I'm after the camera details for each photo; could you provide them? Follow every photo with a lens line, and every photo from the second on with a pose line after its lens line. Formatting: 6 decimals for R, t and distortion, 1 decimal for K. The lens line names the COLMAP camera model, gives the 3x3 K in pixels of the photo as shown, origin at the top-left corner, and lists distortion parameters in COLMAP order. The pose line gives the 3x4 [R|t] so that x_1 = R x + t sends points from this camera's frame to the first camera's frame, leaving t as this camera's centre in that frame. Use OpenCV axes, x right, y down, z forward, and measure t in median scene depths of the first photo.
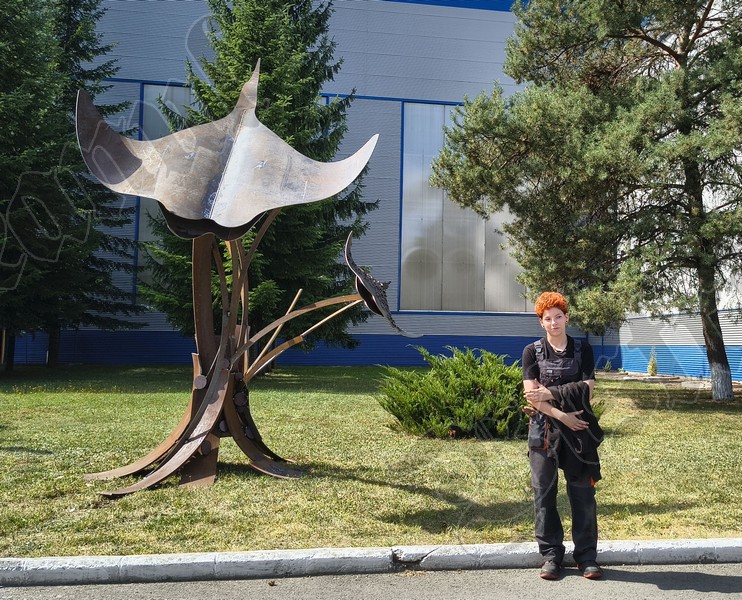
lens RADIAL K [[566.9, 0, 414.7], [0, 566.9, 315.2], [0, 0, 1]] dist [0.022601, -0.020766]
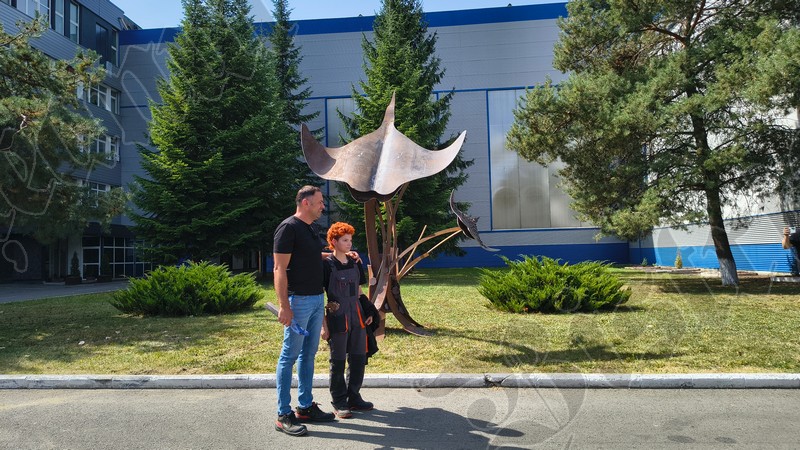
lens RADIAL K [[537.3, 0, 398.3], [0, 537.3, 223.3], [0, 0, 1]] dist [0.012085, -0.027113]
pose [[0.961519, -0.051397, -0.269889, 0.128950], [0.058873, 0.998072, 0.019673, -0.074530], [0.268358, -0.034805, 0.962690, -0.475221]]
